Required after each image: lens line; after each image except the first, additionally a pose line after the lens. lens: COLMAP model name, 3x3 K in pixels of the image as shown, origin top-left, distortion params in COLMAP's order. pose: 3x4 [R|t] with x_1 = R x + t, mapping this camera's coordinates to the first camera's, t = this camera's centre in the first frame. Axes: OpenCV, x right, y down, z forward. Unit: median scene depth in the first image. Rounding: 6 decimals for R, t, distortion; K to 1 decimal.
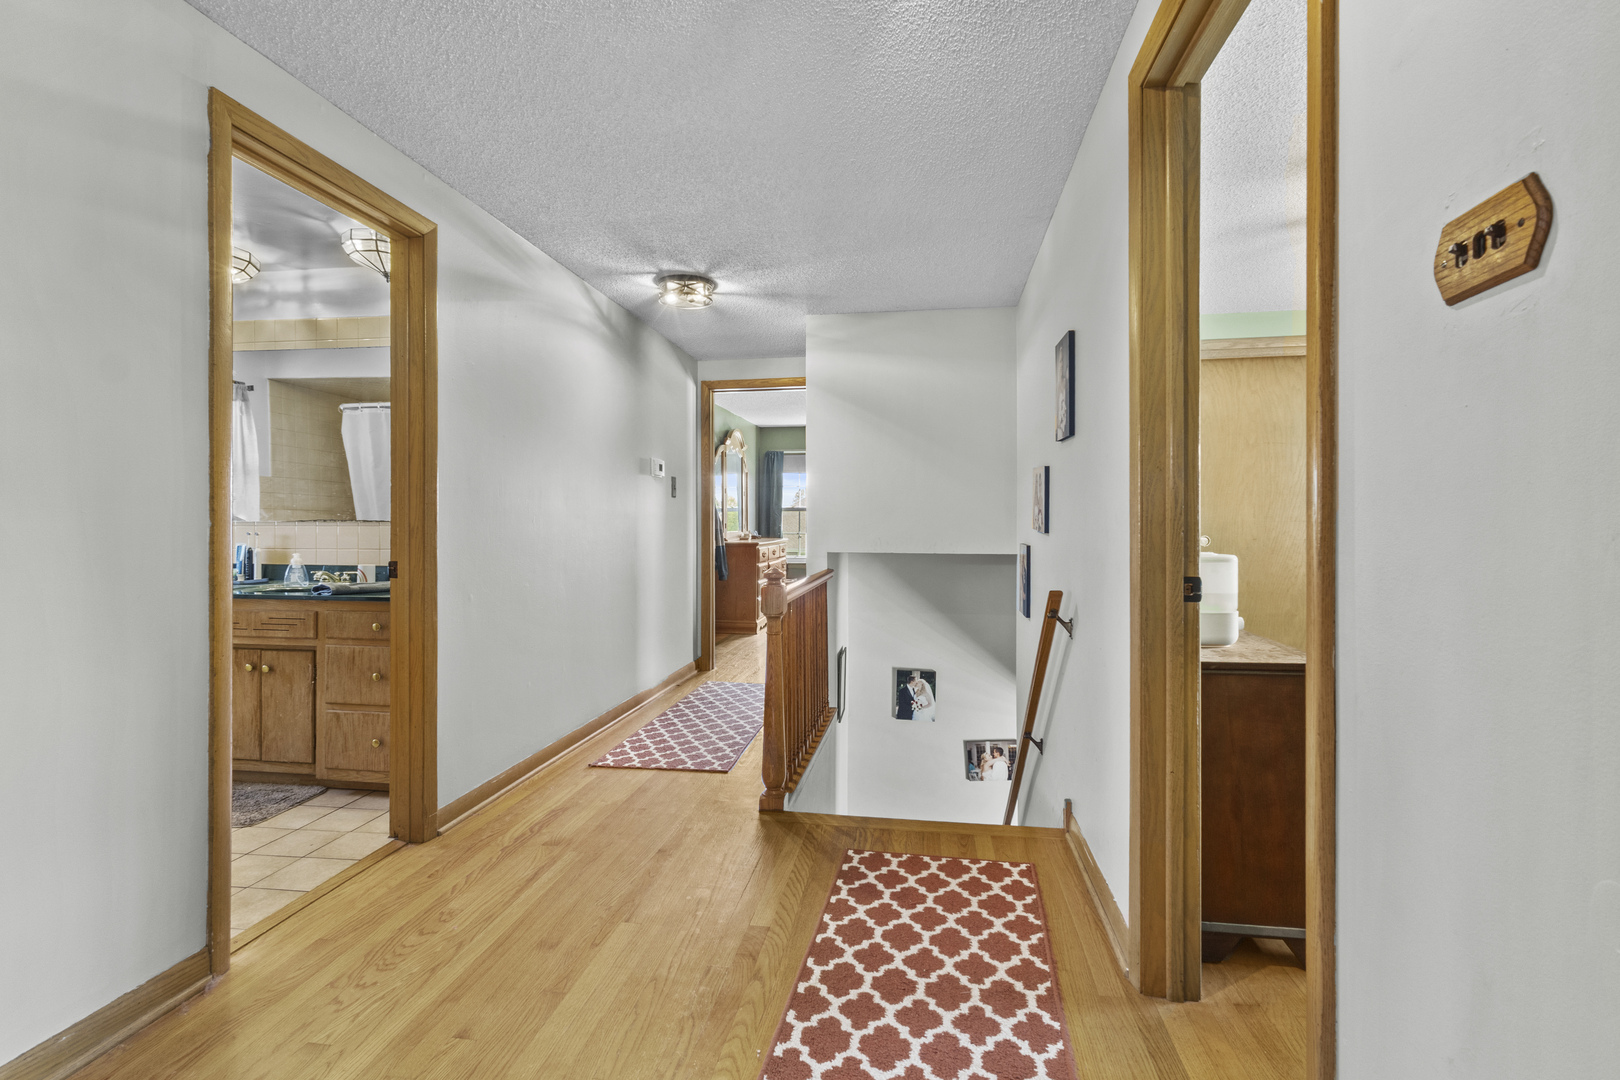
lens RADIAL K [[764.4, 0, 808.3], [0, 764.4, 526.2], [0, 0, 1]] dist [-0.001319, 0.002095]
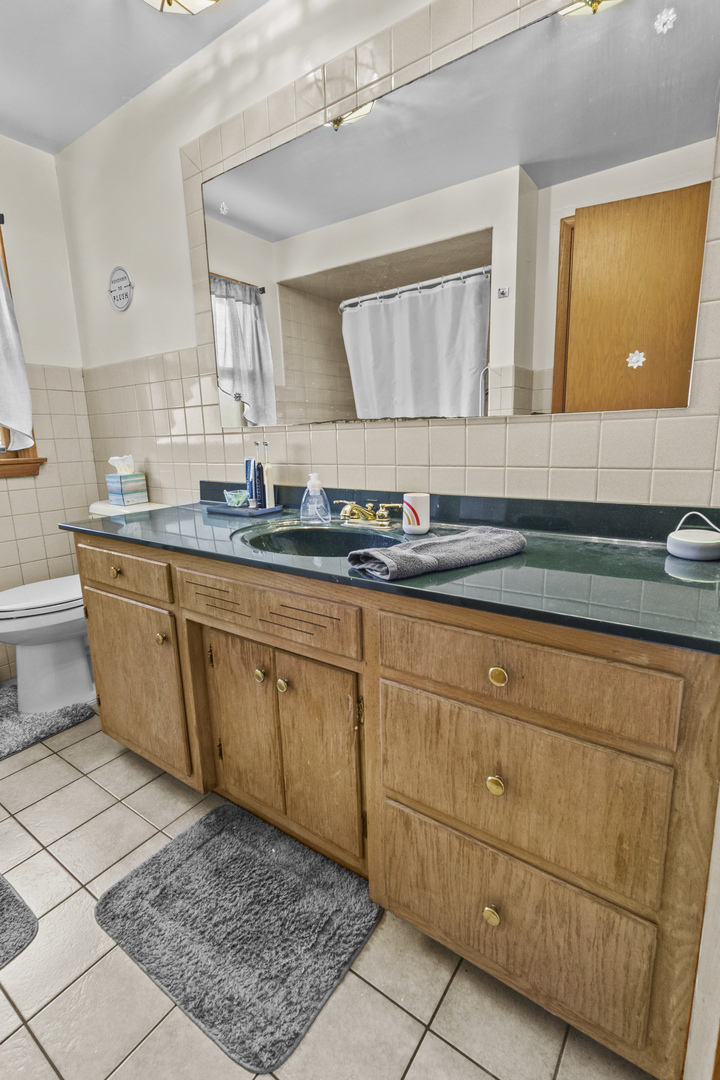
lens RADIAL K [[509.6, 0, 369.9], [0, 509.6, 539.1], [0, 0, 1]] dist [-0.001319, 0.002095]
pose [[0.891794, 0.064179, -0.447866, -0.433888], [0.029606, 0.979489, 0.199312, 0.005858], [0.451471, -0.191005, 0.871602, 0.638829]]
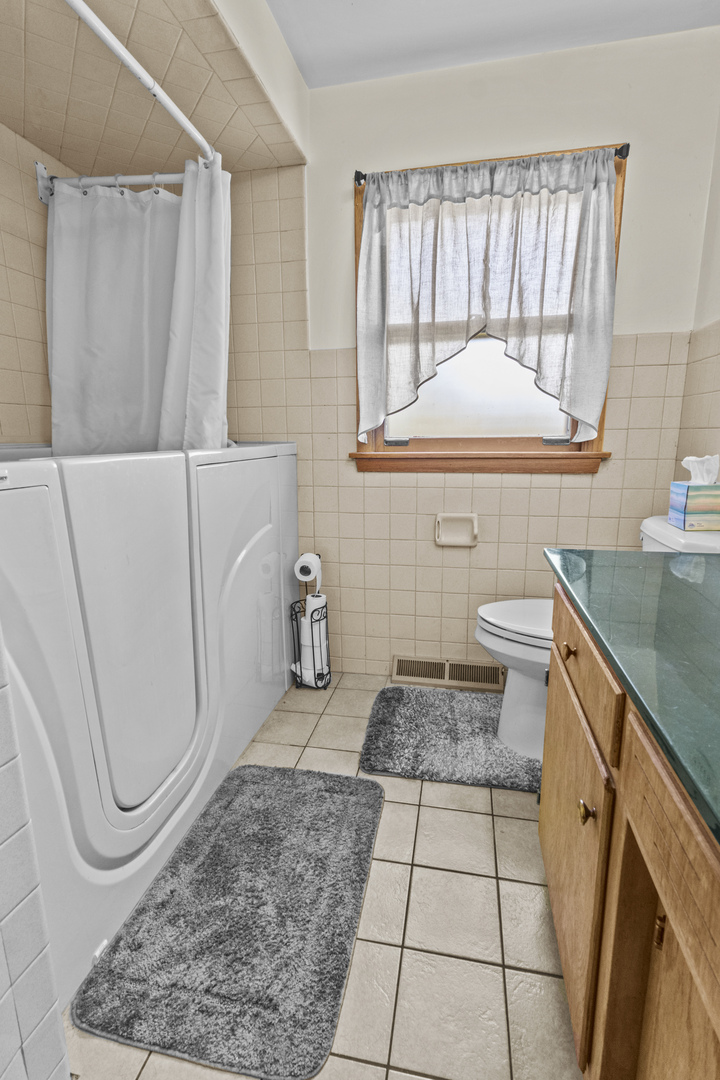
lens RADIAL K [[509.6, 0, 345.9], [0, 509.6, 542.0], [0, 0, 1]] dist [-0.001319, 0.002095]
pose [[-0.060707, 0.201287, -0.977649, -0.557209], [0.013270, 0.979532, 0.200850, 0.002800], [0.998067, -0.000781, -0.062135, 0.804539]]
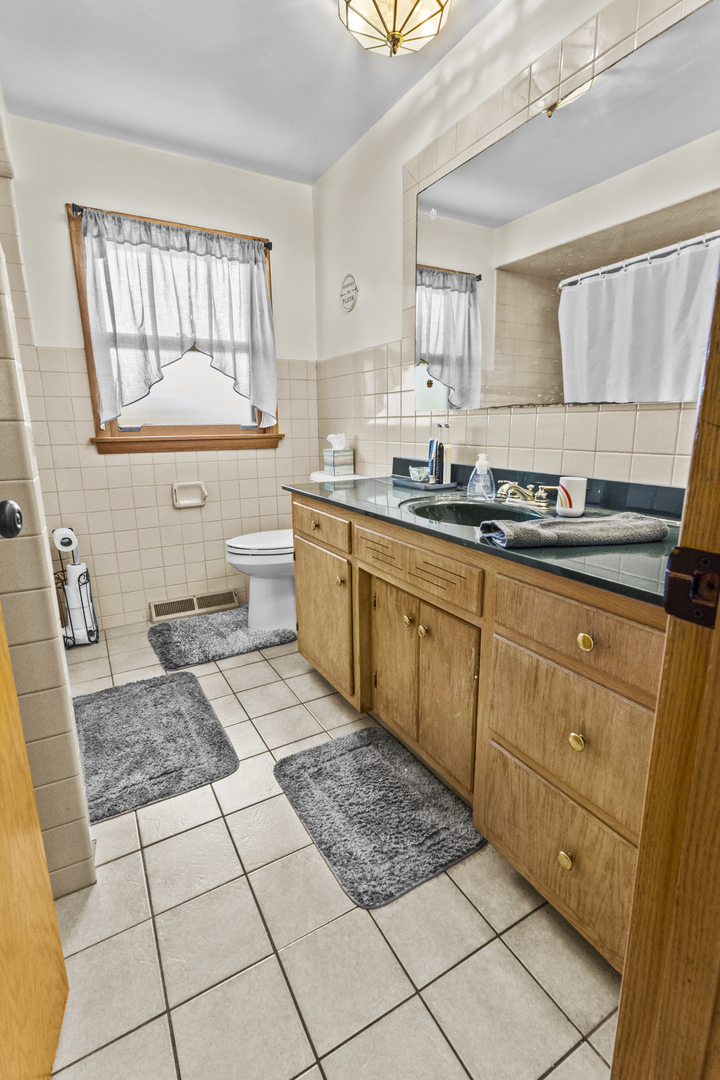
lens RADIAL K [[509.6, 0, 360.0], [0, 509.6, 540.5], [0, 0, 1]] dist [-0.001319, 0.002095]
pose [[0.613730, 0.168605, -0.771303, -0.364071], [0.013930, 0.974467, 0.224100, 0.006446], [0.789393, -0.148281, 0.595711, 0.621616]]
